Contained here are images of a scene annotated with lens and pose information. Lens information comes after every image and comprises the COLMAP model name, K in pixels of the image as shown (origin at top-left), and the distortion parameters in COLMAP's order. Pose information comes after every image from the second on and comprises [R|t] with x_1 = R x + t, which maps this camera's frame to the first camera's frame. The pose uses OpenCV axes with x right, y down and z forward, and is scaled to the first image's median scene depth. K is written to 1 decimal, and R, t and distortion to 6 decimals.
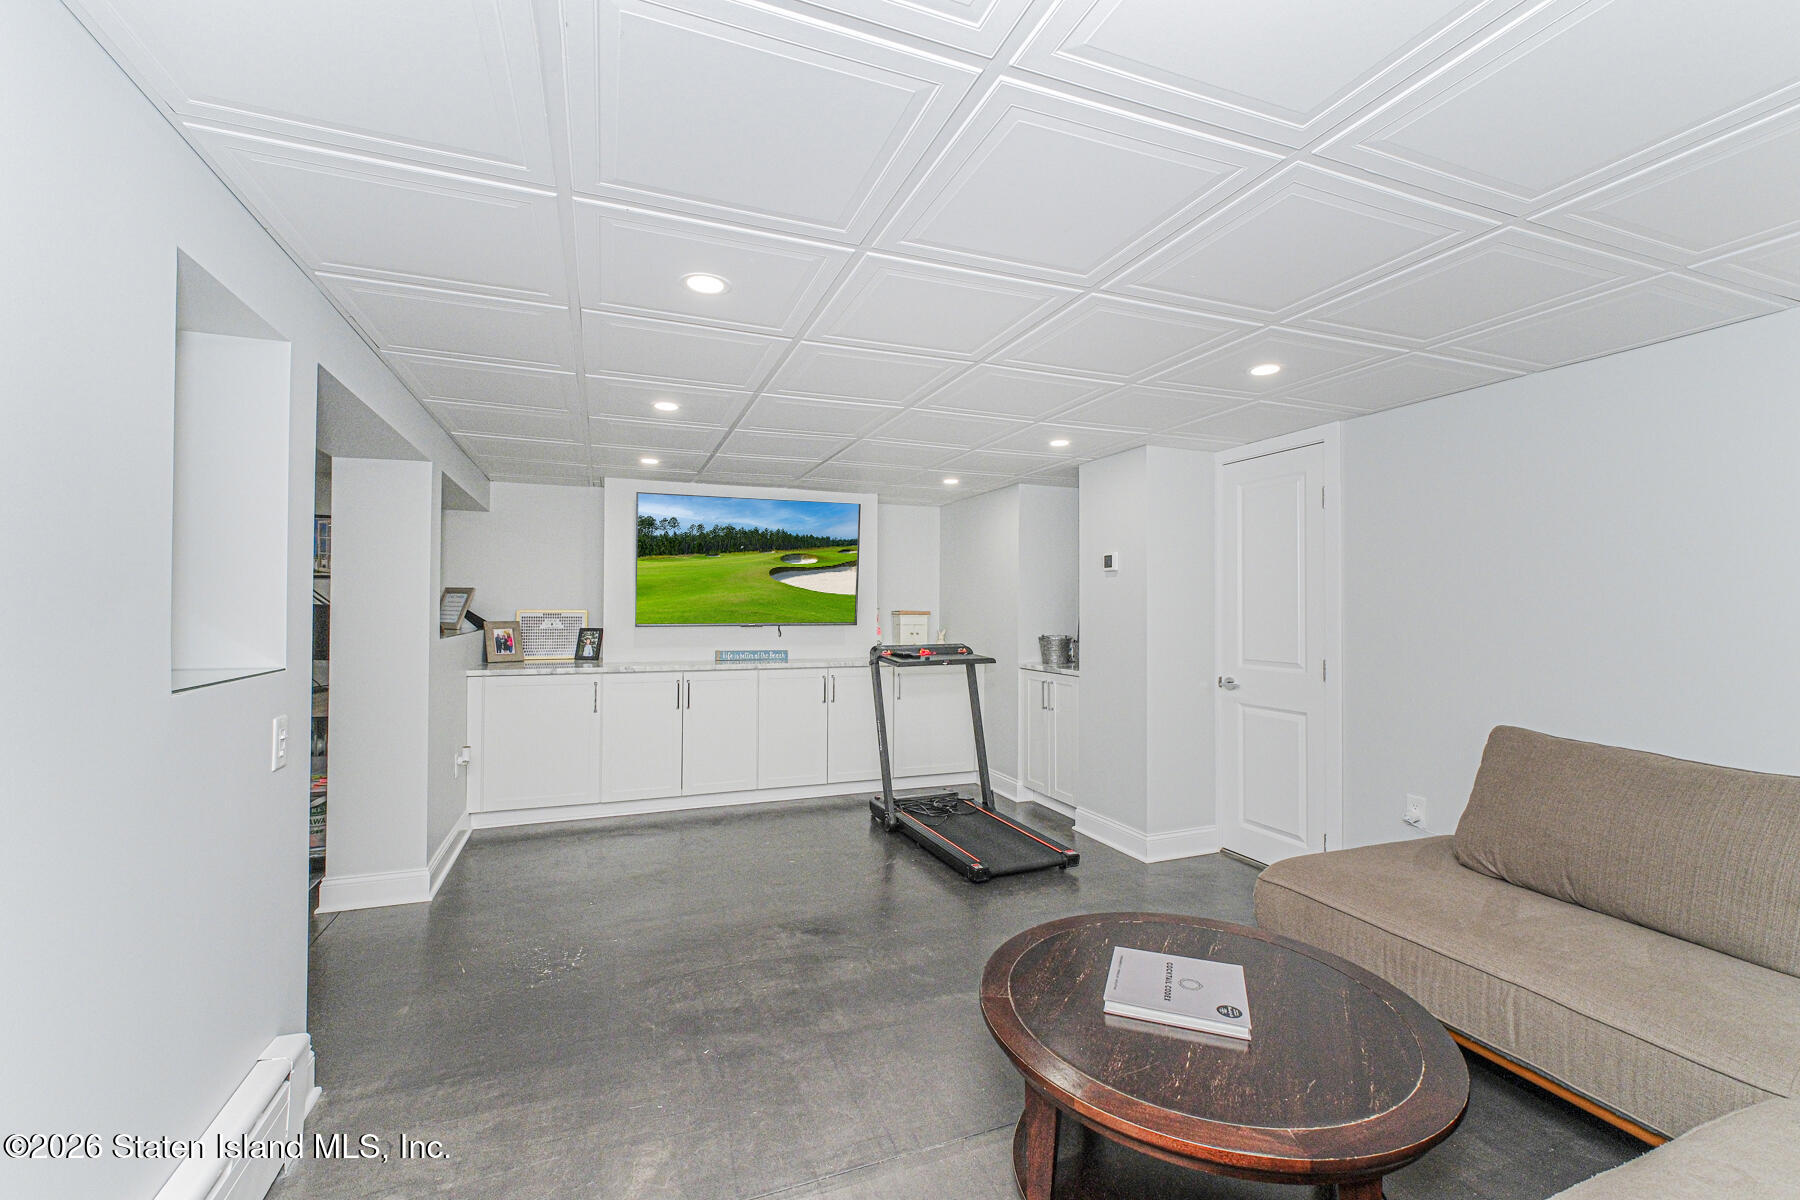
lens RADIAL K [[751.3, 0, 908.2], [0, 751.3, 596.4], [0, 0, 1]] dist [-0.001545, 0.000383]
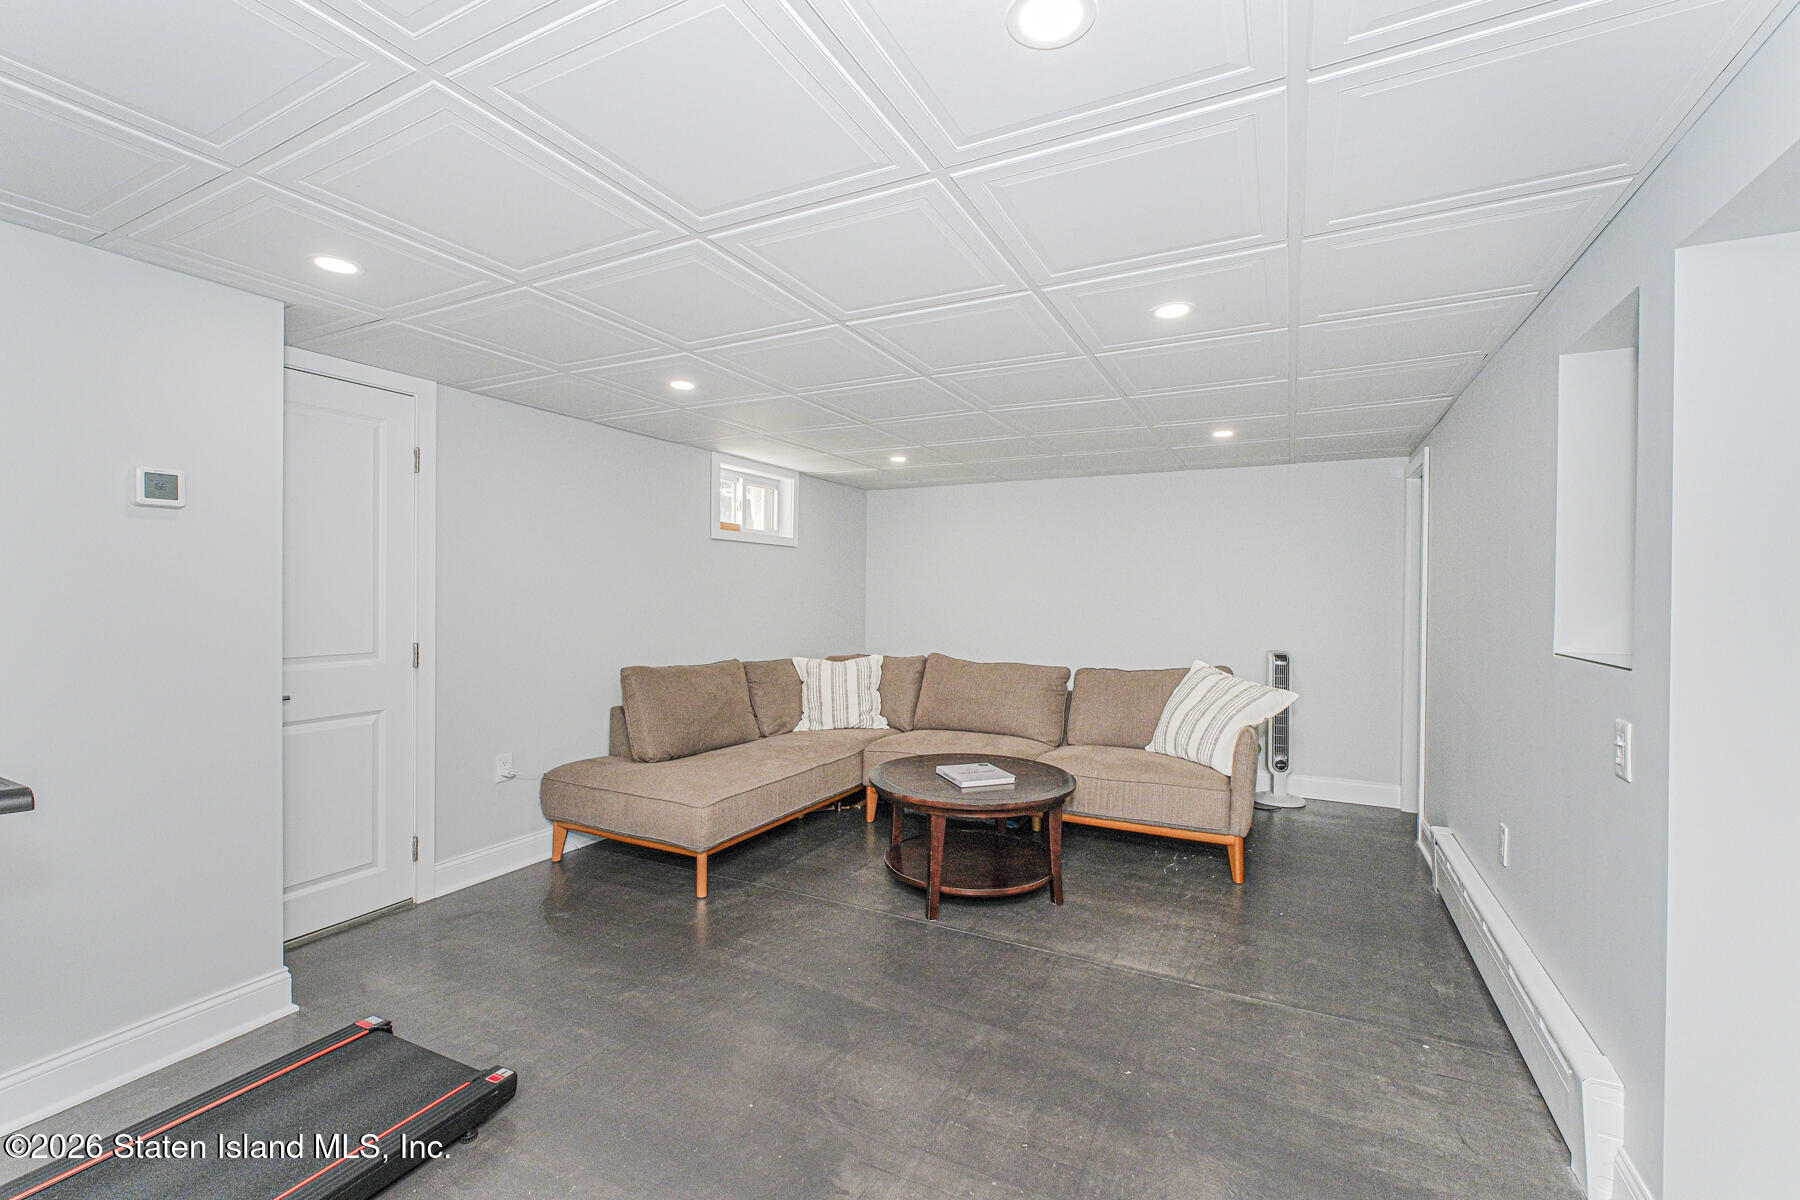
lens RADIAL K [[751.3, 0, 908.2], [0, 751.3, 596.4], [0, 0, 1]] dist [-0.001545, 0.000383]
pose [[-0.659676, -0.007385, 0.751514, -0.681112], [-0.014669, 0.999888, -0.003052, 0.034447], [-0.751407, -0.013037, -0.659710, 1.598879]]
